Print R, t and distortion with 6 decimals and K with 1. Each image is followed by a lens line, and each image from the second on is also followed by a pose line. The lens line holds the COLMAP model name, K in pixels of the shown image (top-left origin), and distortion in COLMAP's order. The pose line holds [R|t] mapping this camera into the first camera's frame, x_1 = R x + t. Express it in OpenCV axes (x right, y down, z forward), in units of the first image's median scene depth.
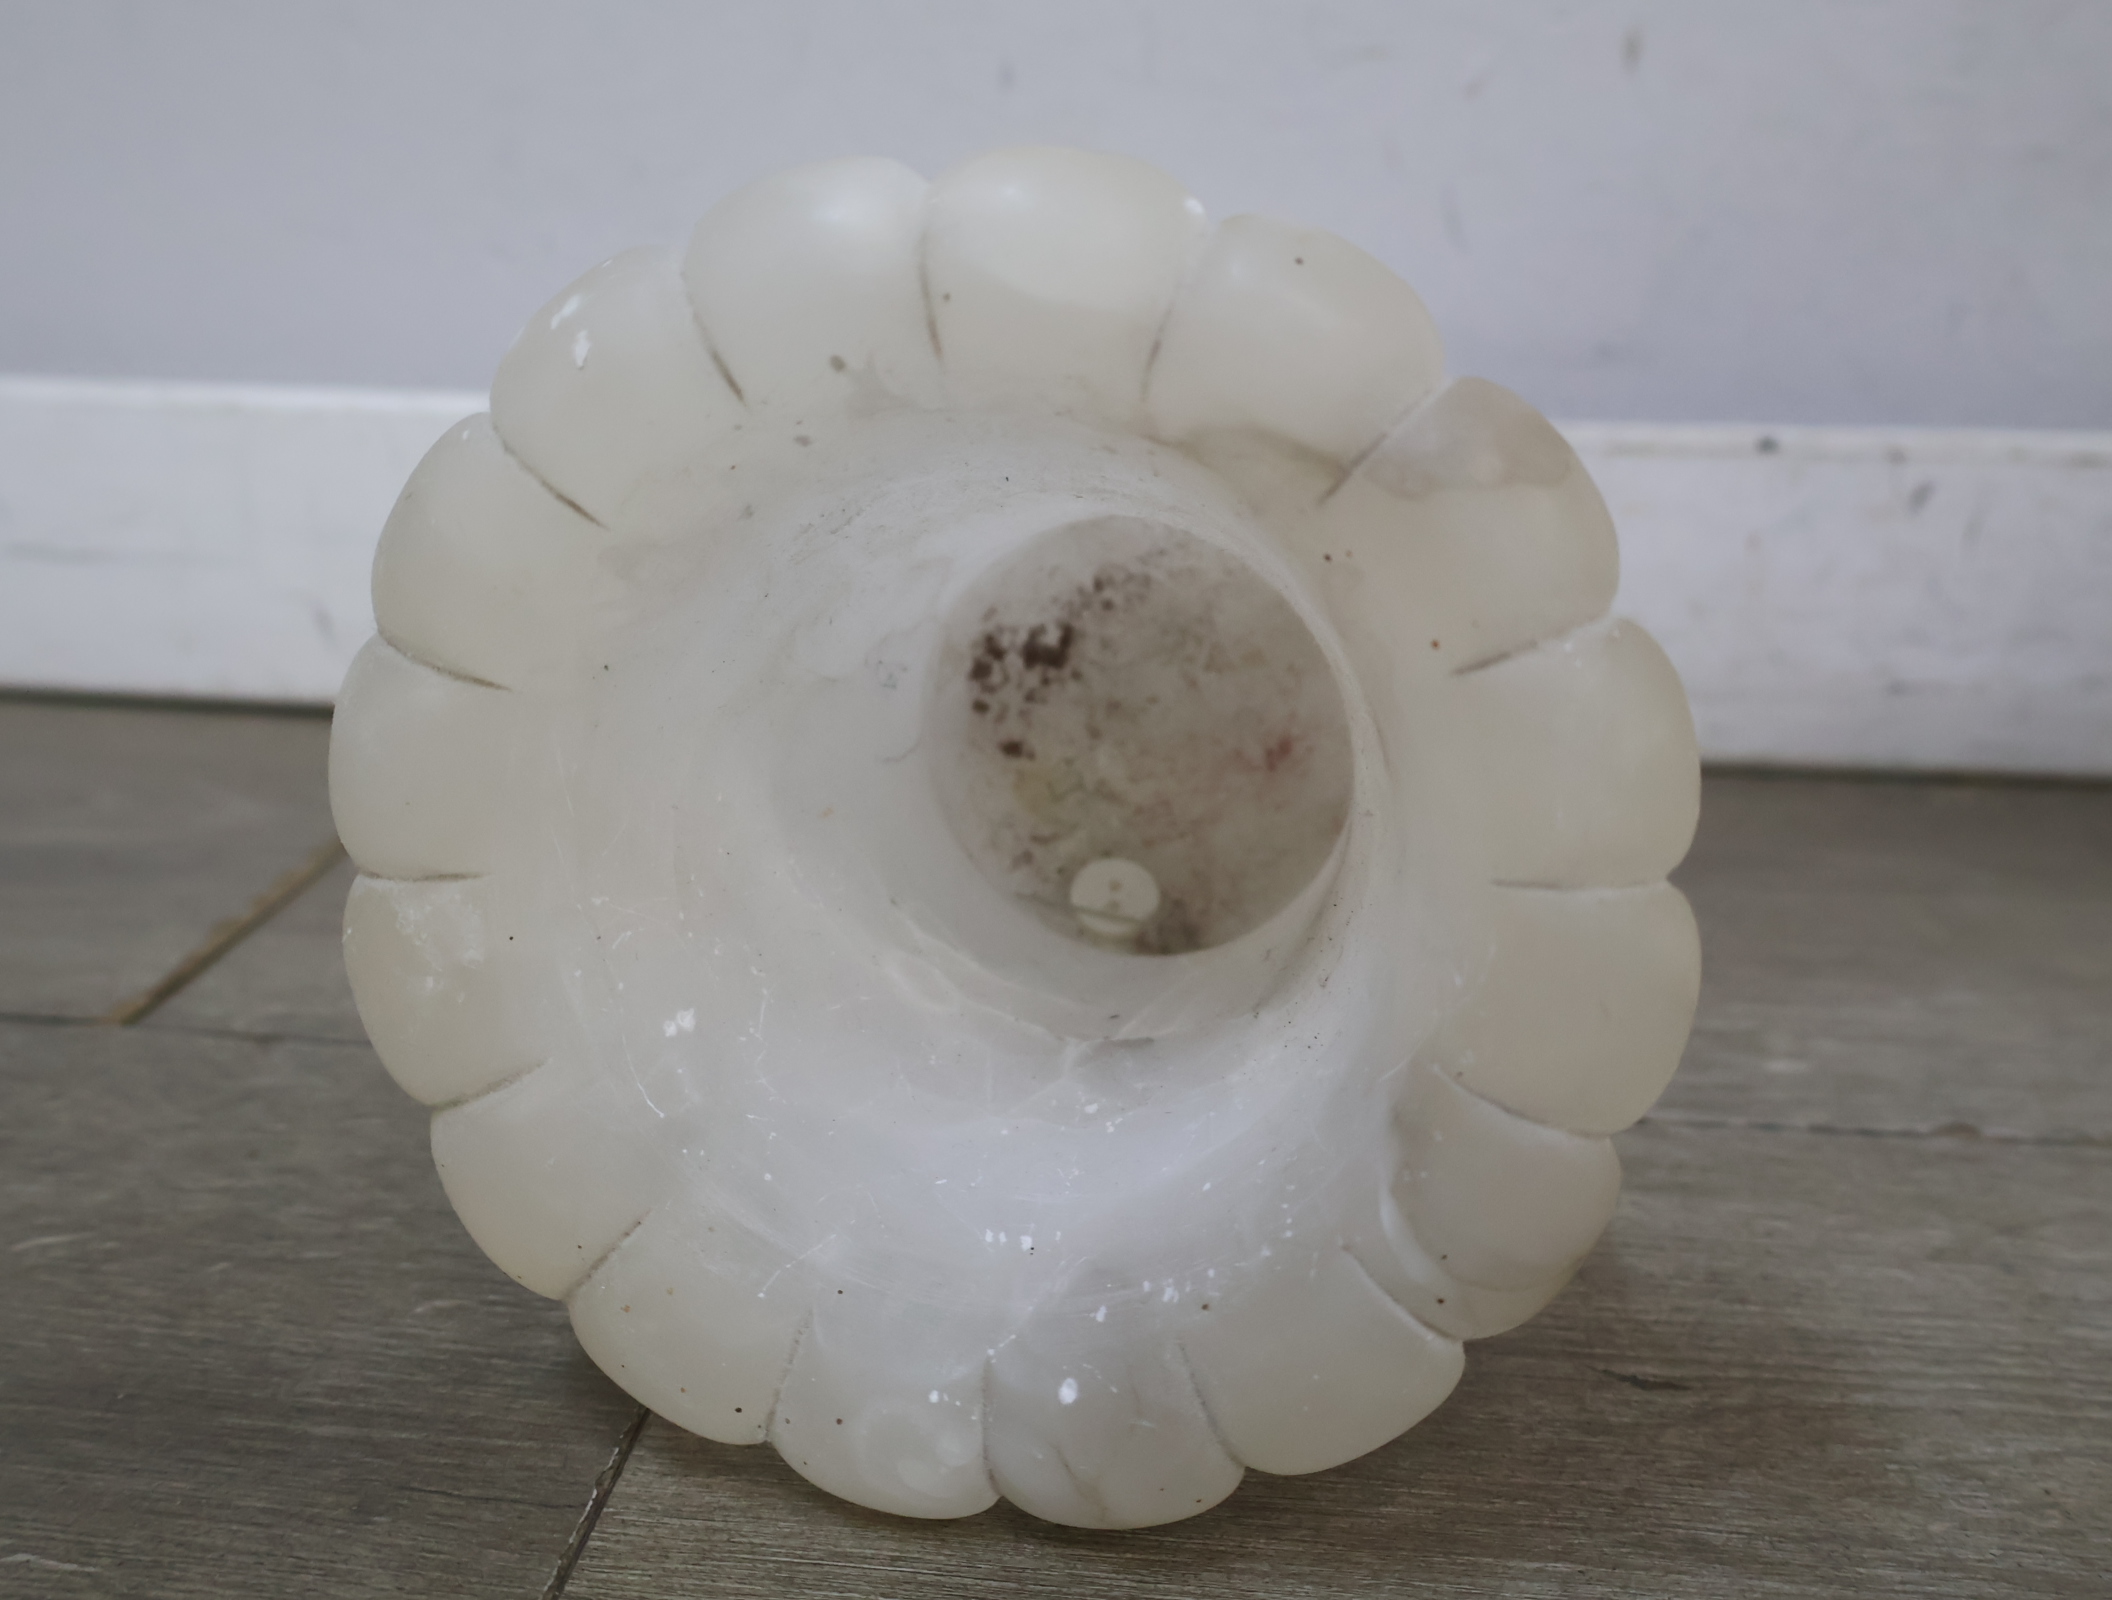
lens RADIAL K [[2309.5, 0, 1063.1], [0, 2309.5, 790.3], [0, 0, 1]] dist [0.007810, 0.000000]
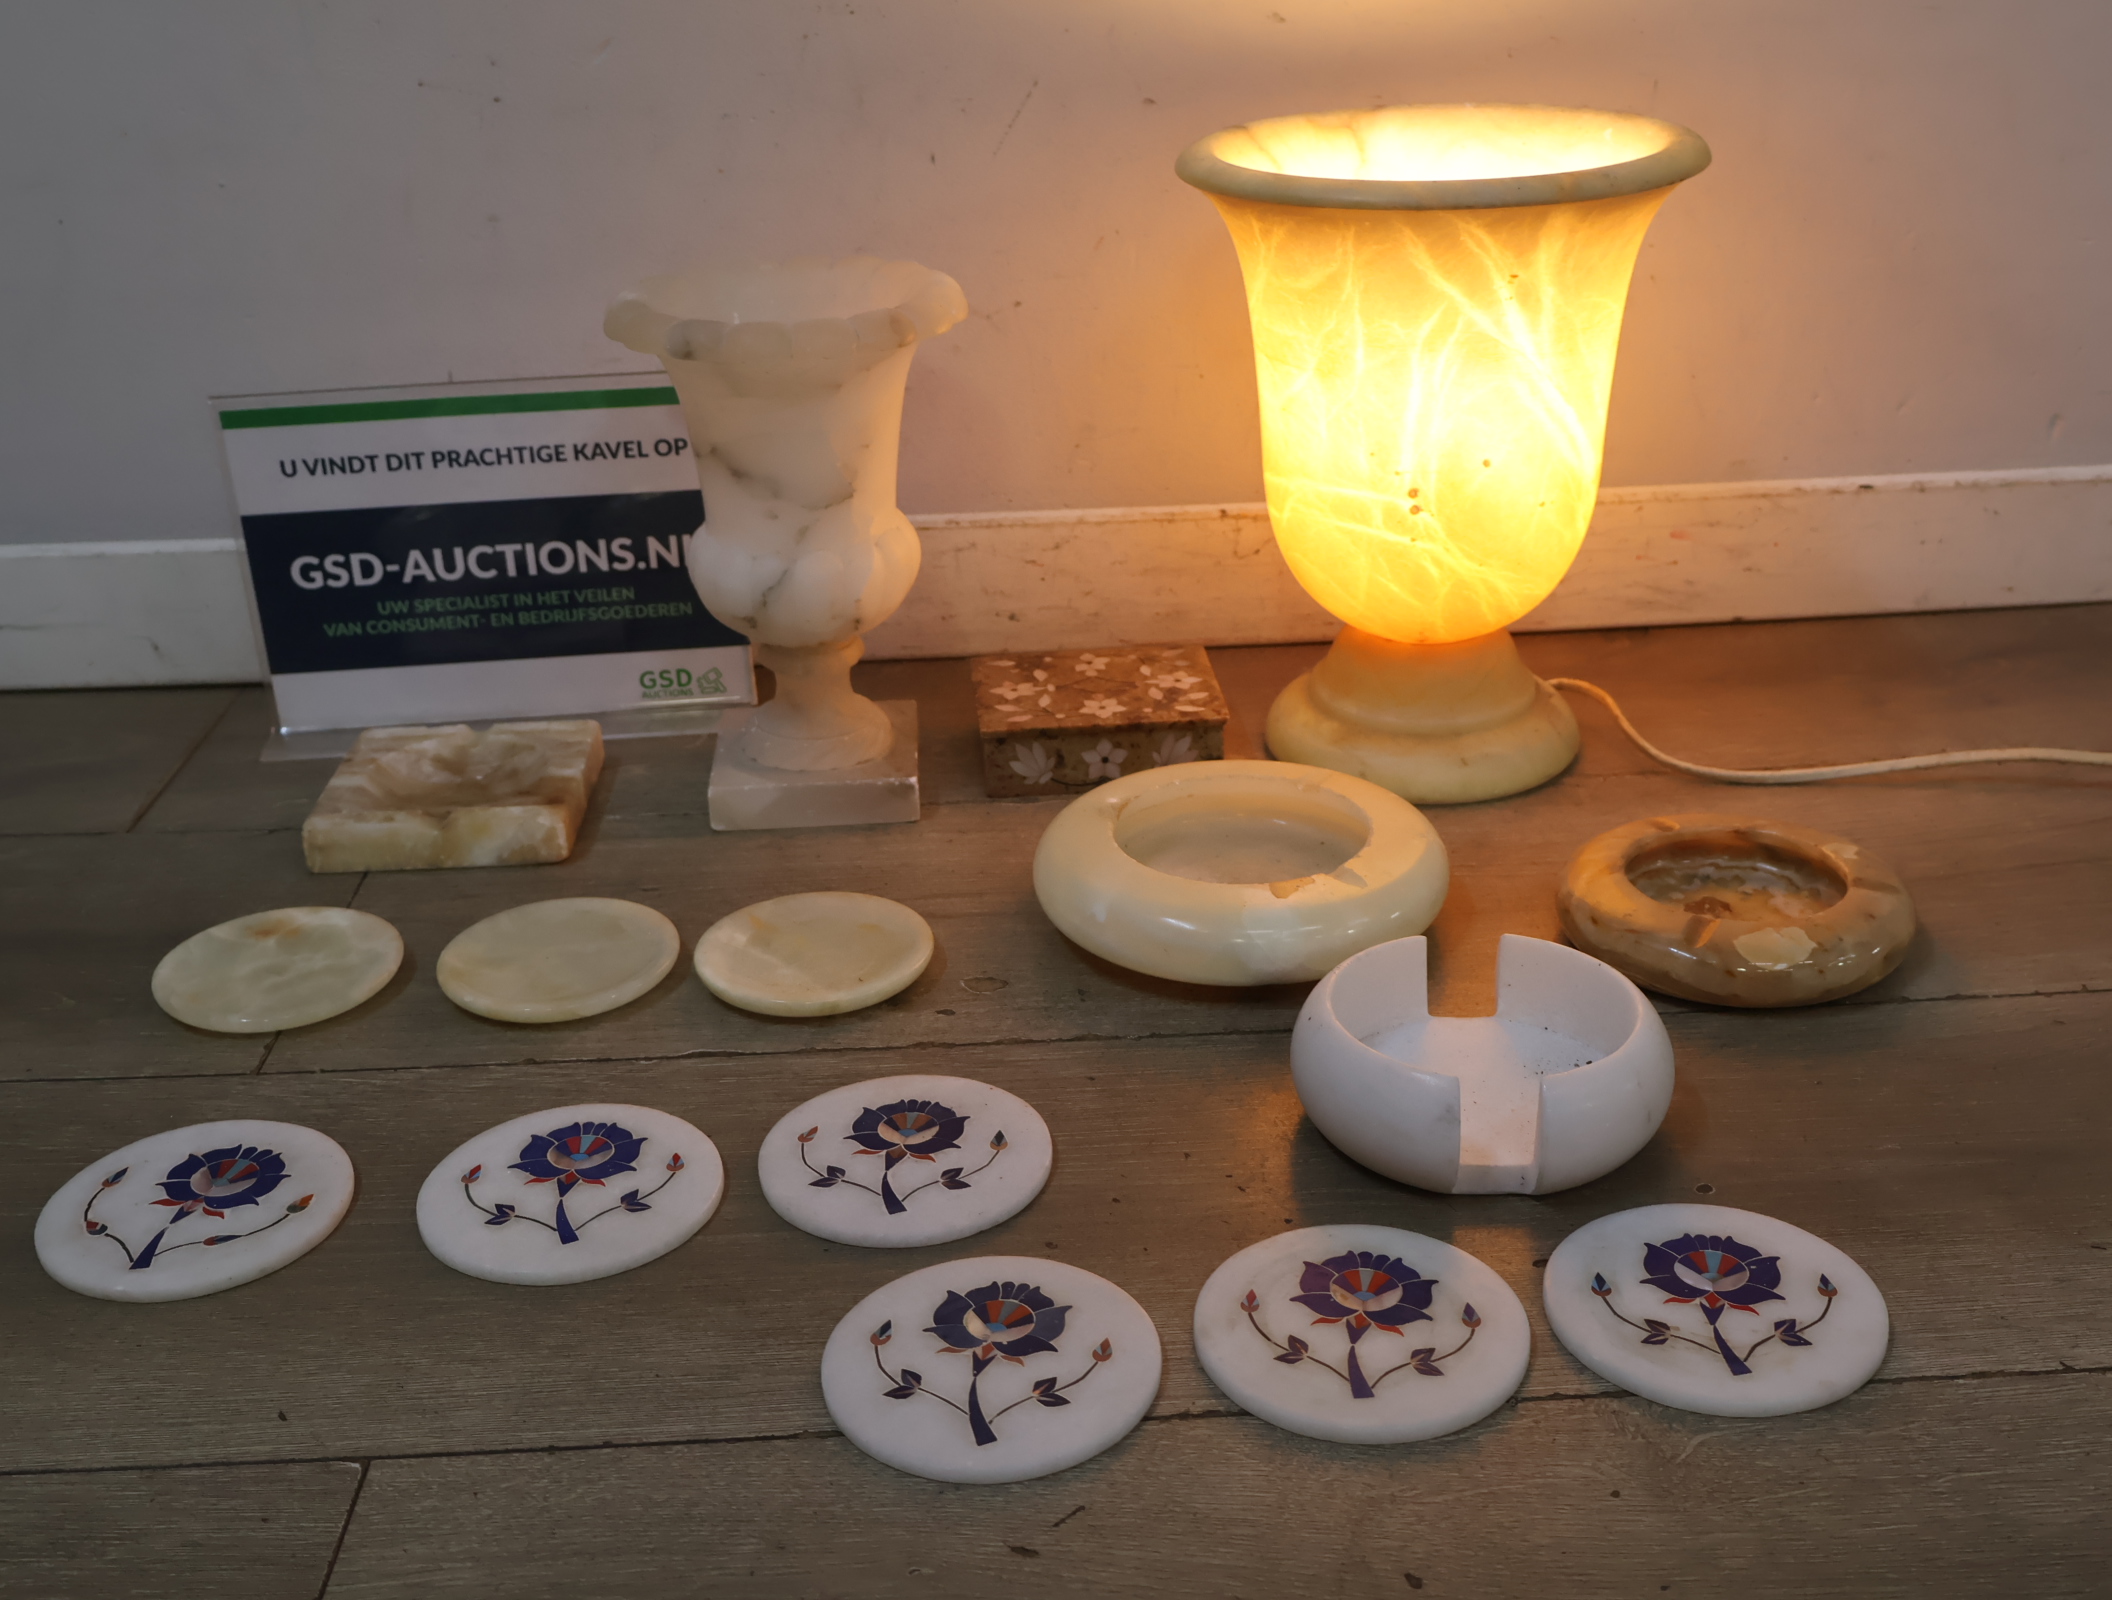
lens RADIAL K [[2310.3, 0, 1055.4], [0, 2310.3, 818.4], [0, 0, 1]] dist [0.010806, 0.000000]
pose [[0.988684, -0.092138, 0.118381, 0.367587], [0.078920, 0.990584, 0.111874, -0.139600], [-0.127574, -0.101266, 0.986646, -1.915224]]
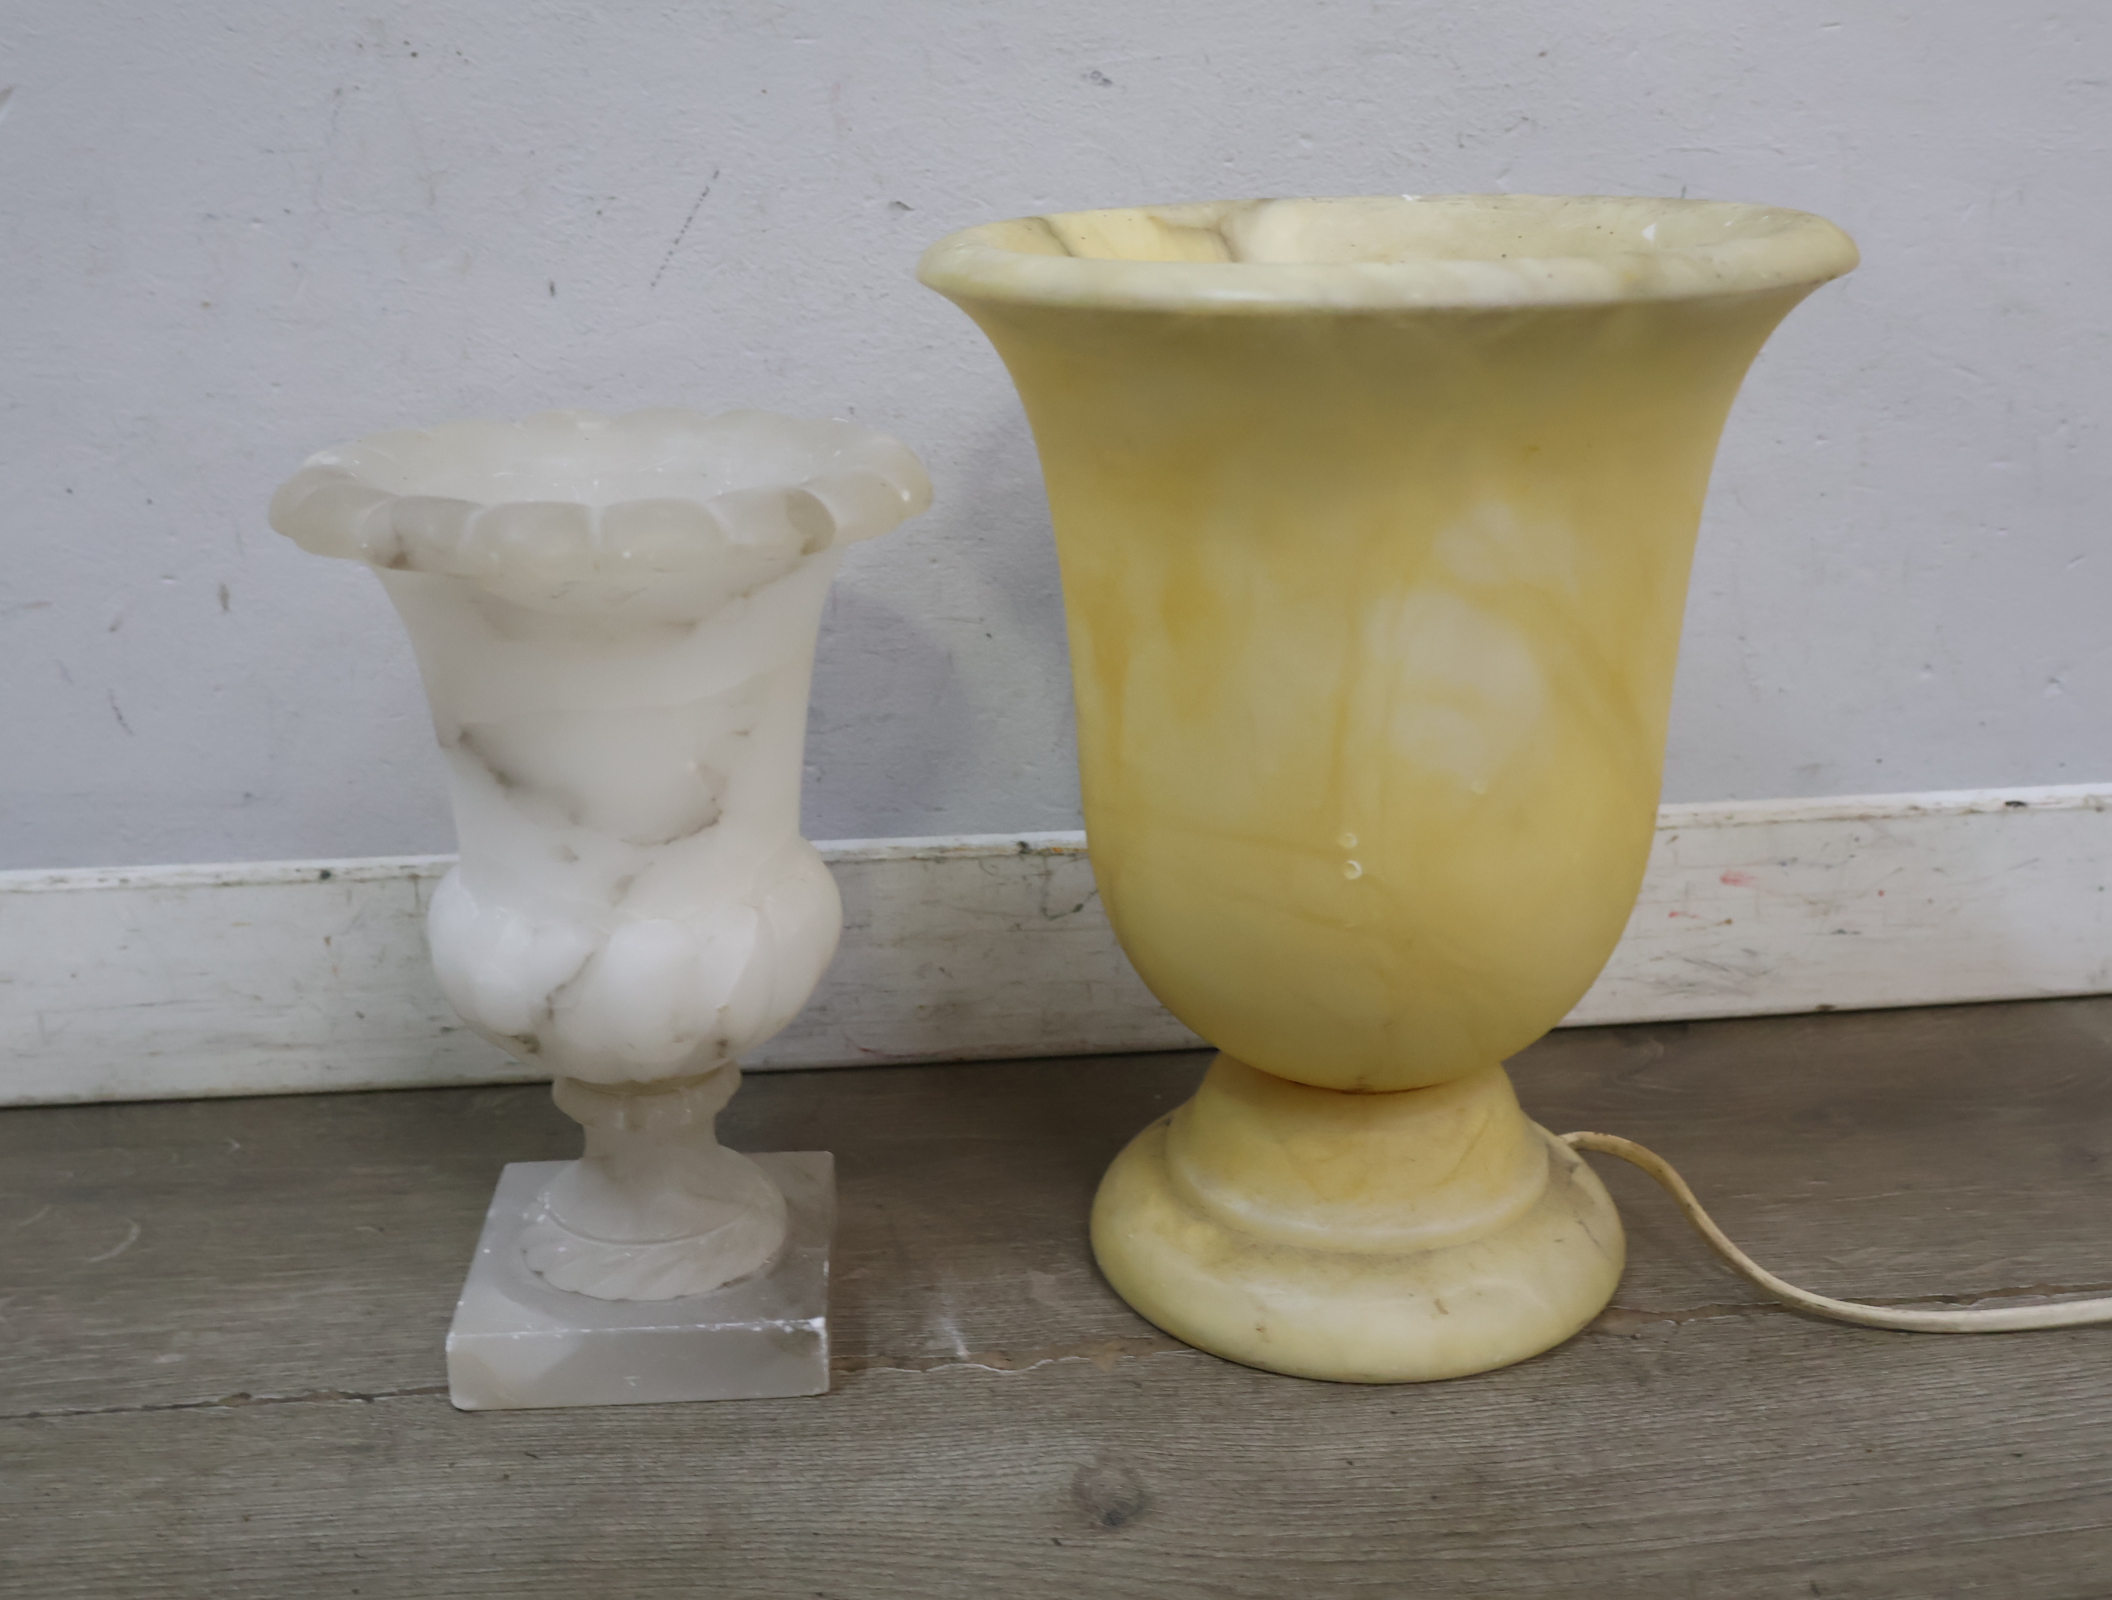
lens RADIAL K [[2309.5, 0, 1040.4], [0, 2309.5, 794.0], [0, 0, 1]] dist [0.007810, 0.000000]
pose [[0.979816, -0.078194, 0.183974, 0.671520], [0.080790, 0.996709, -0.006648, -0.215857], [-0.182848, 0.021377, 0.982909, -0.691226]]
